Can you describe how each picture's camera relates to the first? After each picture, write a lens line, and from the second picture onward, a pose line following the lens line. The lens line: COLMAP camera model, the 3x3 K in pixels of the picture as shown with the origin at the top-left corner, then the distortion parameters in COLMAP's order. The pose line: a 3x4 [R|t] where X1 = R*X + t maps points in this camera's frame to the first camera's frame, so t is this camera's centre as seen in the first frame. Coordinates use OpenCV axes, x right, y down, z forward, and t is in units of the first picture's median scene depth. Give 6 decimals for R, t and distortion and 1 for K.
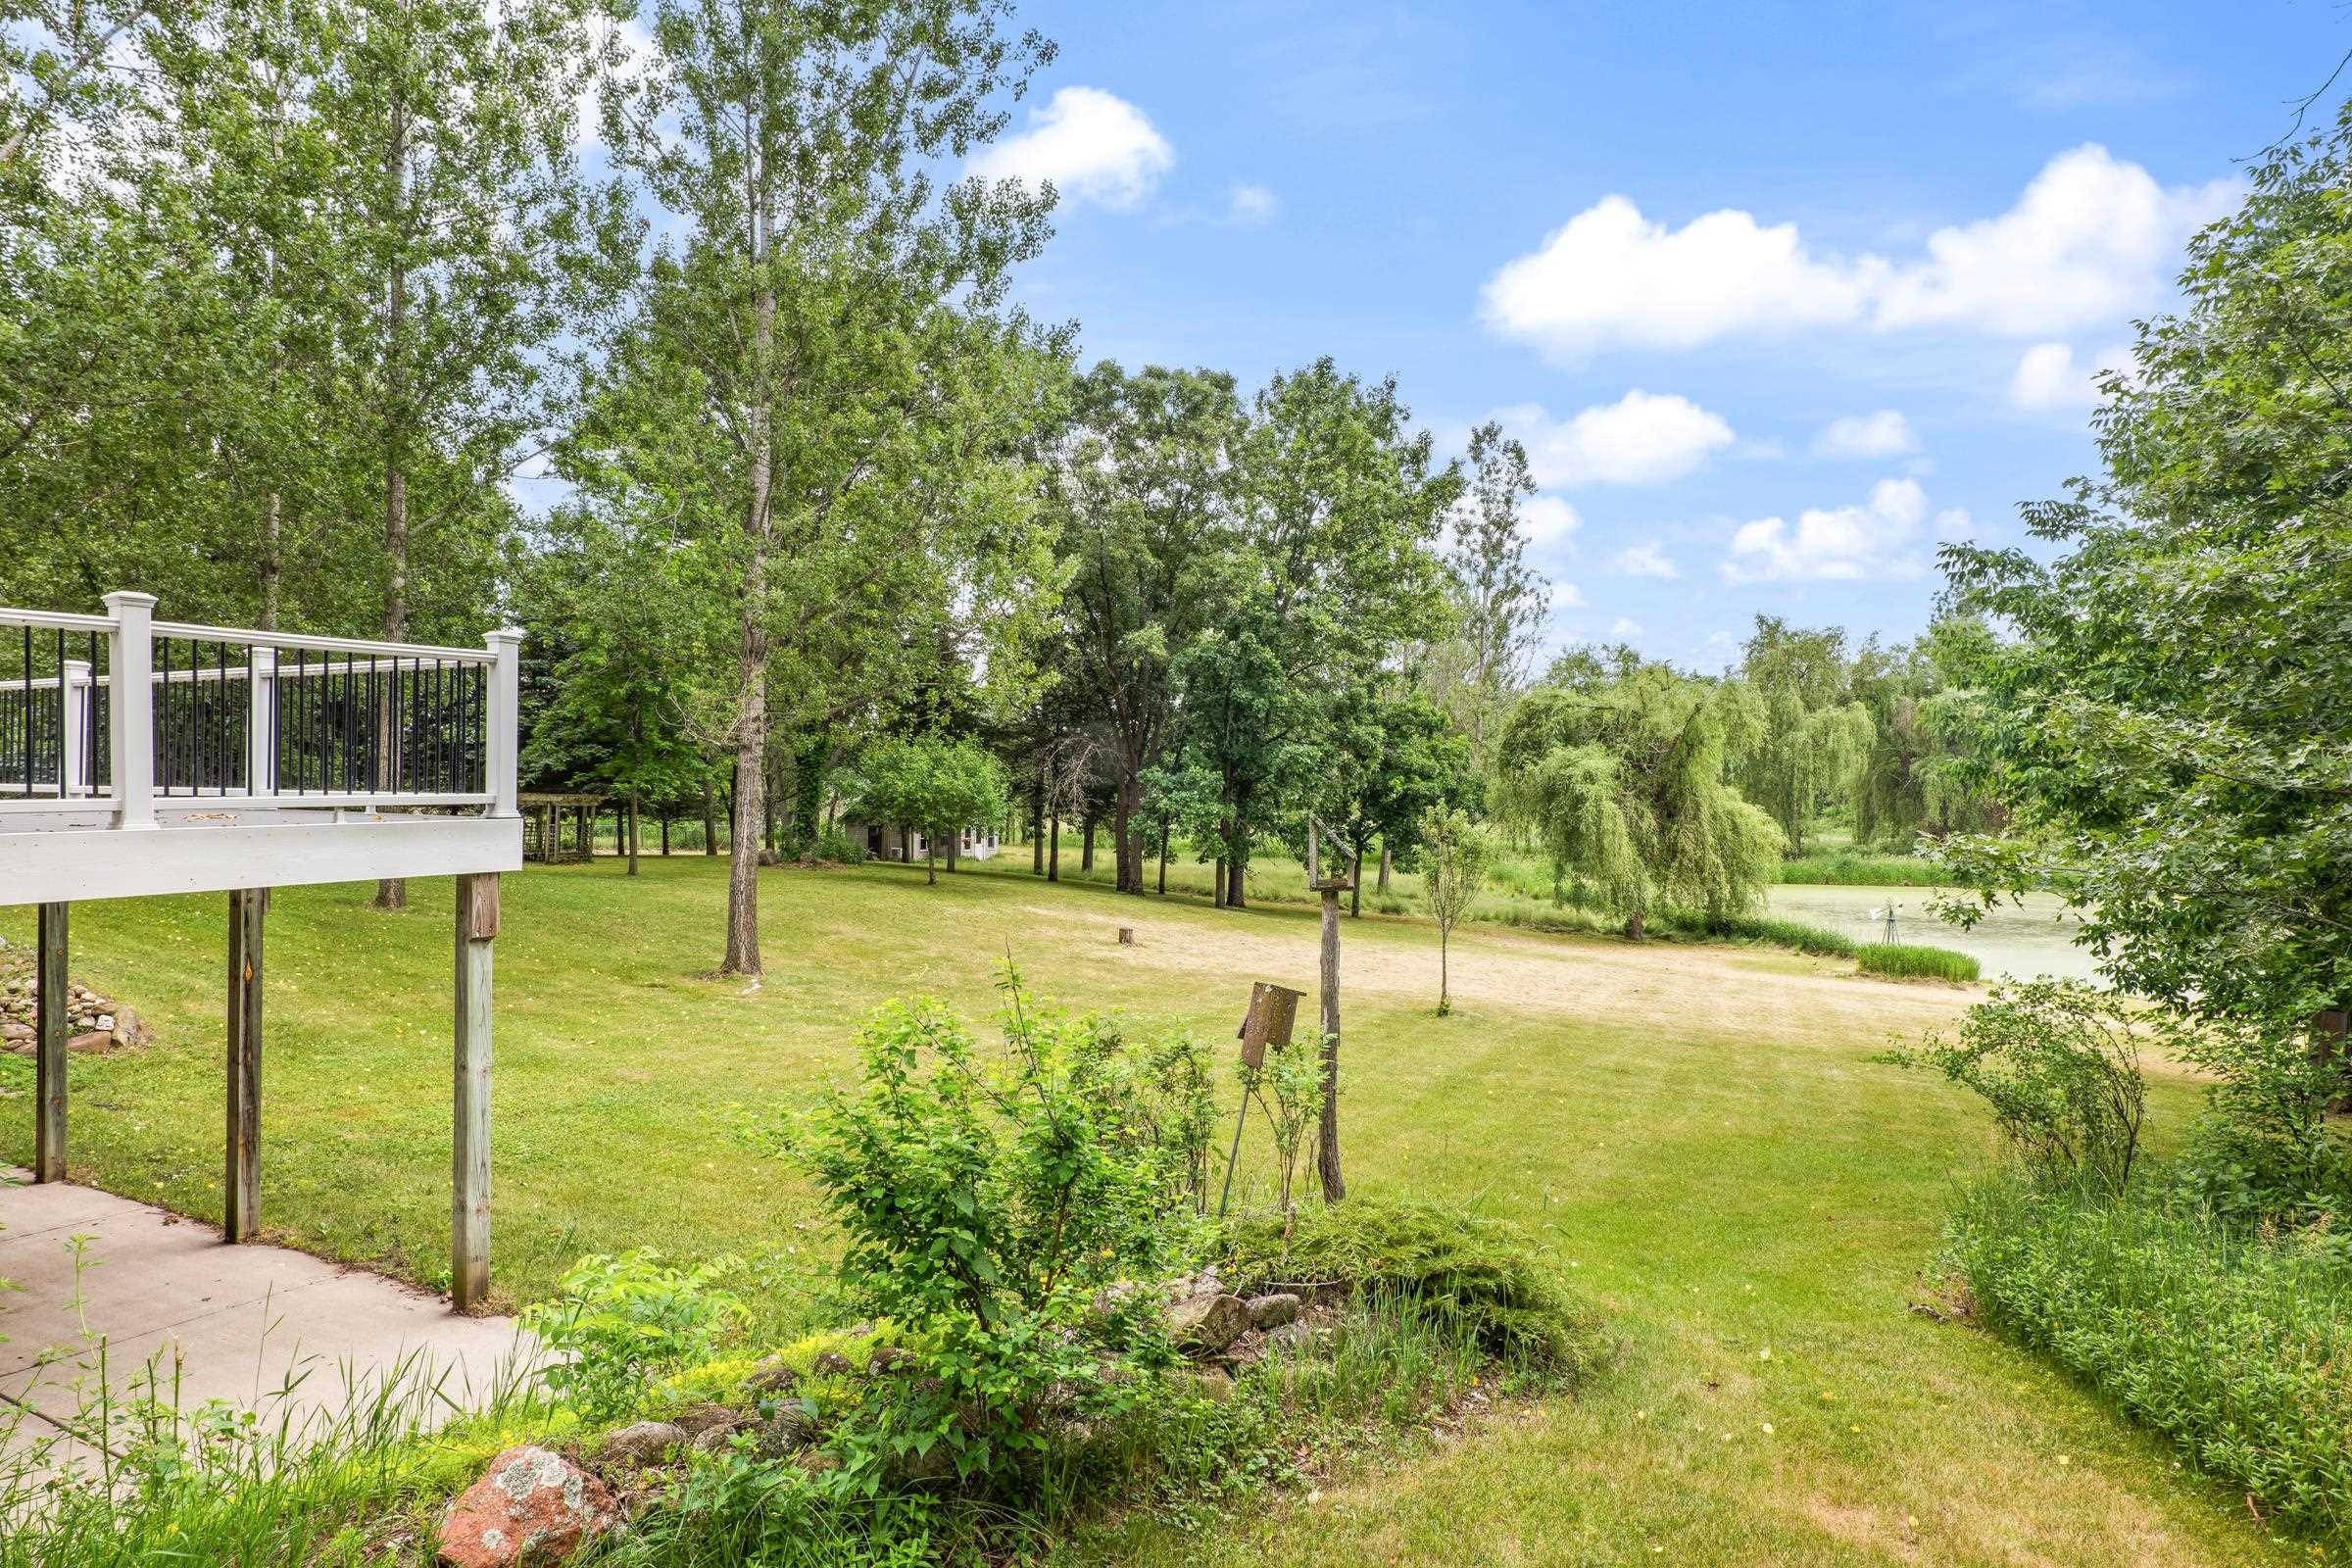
lens RADIAL K [[1302.6, 0, 1176.0], [0, 1302.6, 784.0], [0, 0, 1]] dist [0.001851, -0.000295]
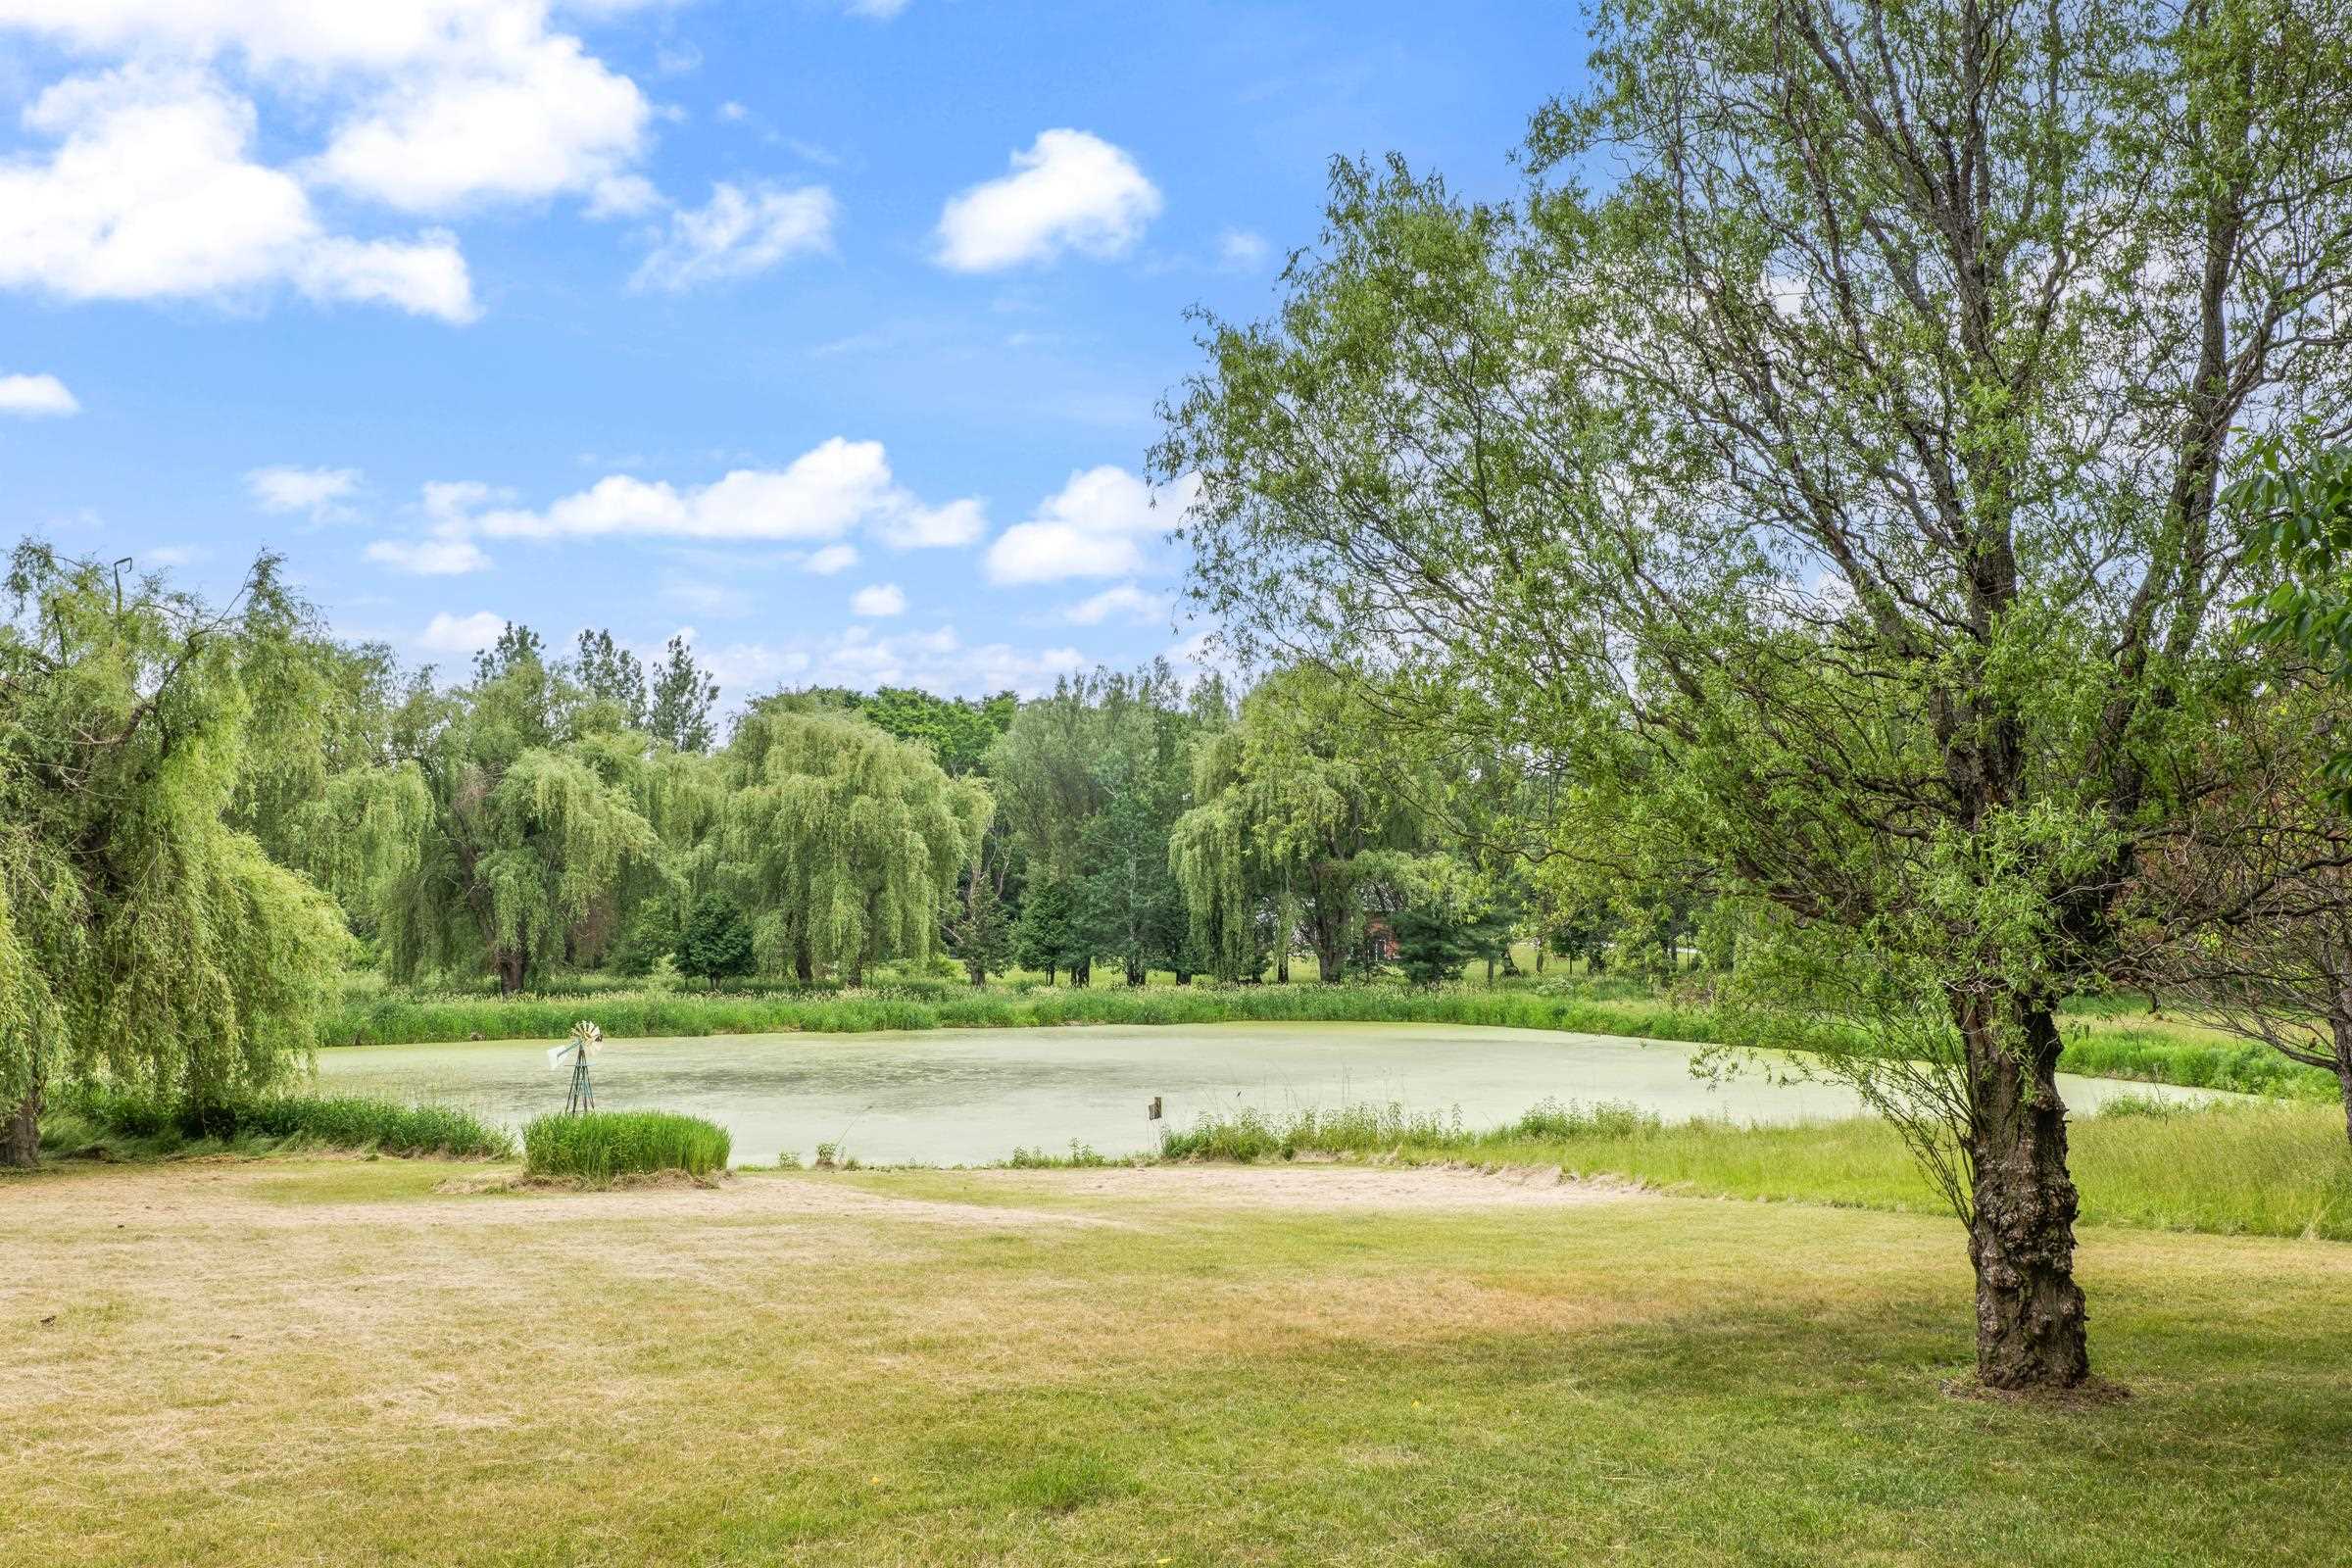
lens RADIAL K [[1806.8, 0, 1176.0], [0, 1806.8, 784.0], [0, 0, 1]] dist [-0.003654, -0.003215]
pose [[0.613162, 0.055499, 0.788005, 0.098650], [0.007055, 0.997104, -0.075716, 0.038144], [-0.789926, 0.051986, 0.610995, 0.295583]]
